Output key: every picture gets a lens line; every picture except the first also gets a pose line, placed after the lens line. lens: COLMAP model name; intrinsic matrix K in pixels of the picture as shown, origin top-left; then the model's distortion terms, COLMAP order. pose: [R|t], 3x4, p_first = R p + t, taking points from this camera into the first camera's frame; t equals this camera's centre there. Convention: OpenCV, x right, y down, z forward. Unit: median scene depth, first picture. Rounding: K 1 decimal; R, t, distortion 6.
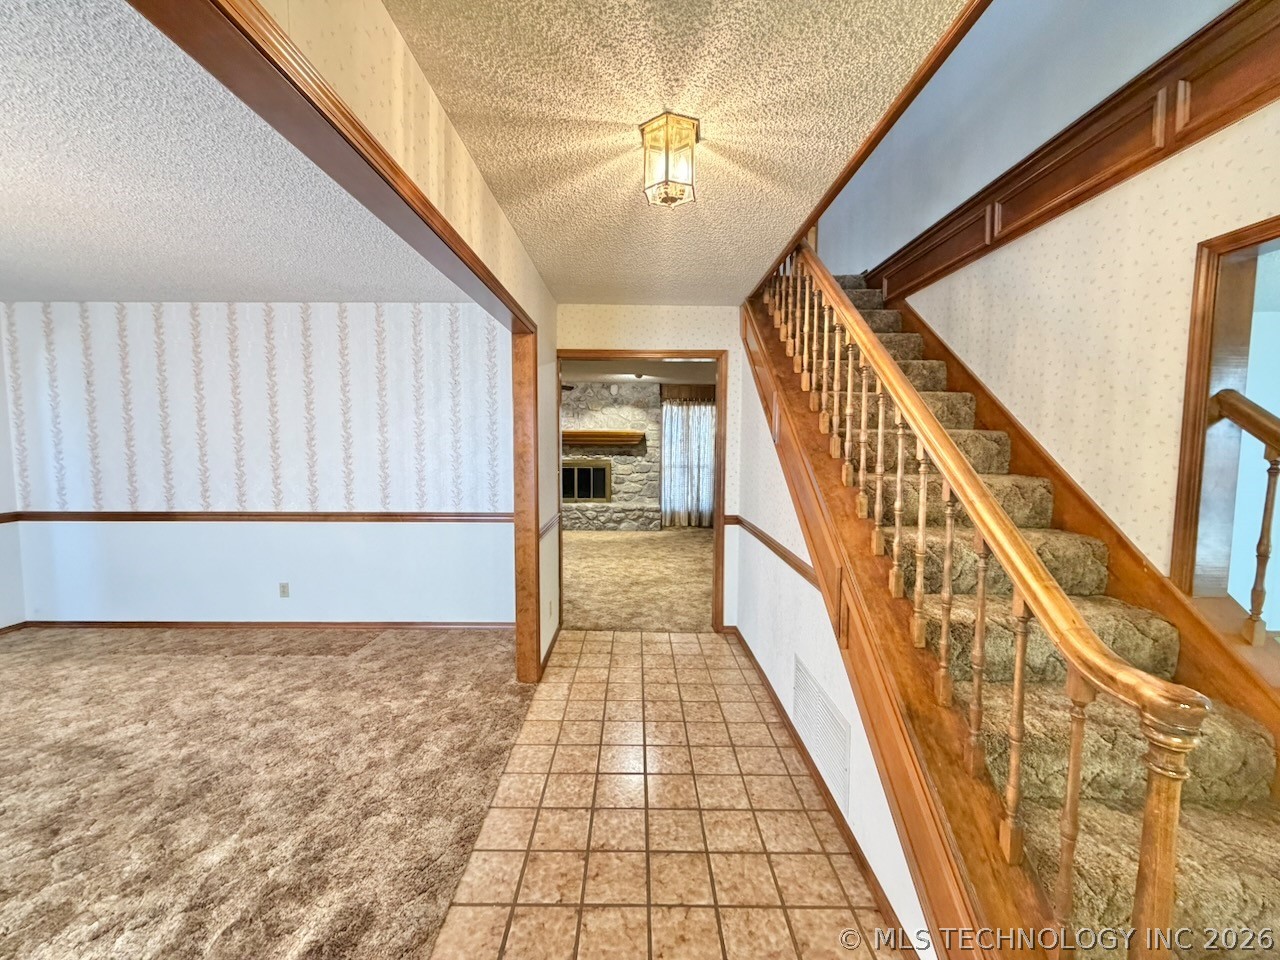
lens RADIAL K [[506.8, 0, 636.3], [0, 506.8, 478.0], [0, 0, 1]] dist [-0.000060, -0.000243]
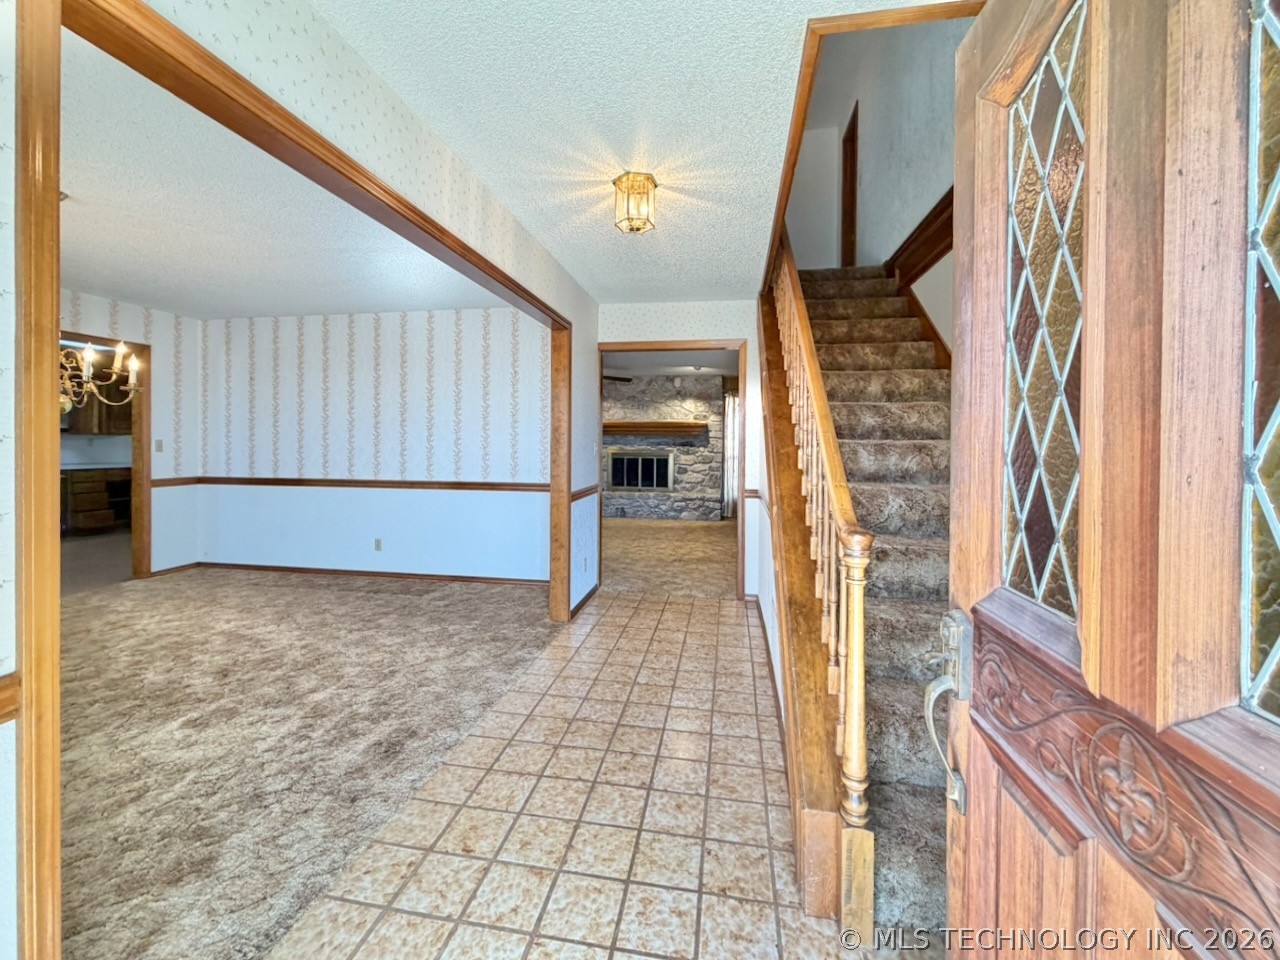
lens RADIAL K [[532.0, 0, 630.1], [0, 532.0, 446.7], [0, 0, 1]] dist [-0.001406, -0.000189]
pose [[0.983280, 0.006634, -0.181981, 0.184603], [-0.018024, 0.997975, -0.061003, 0.075663], [0.181208, 0.063263, 0.981408, -0.224264]]
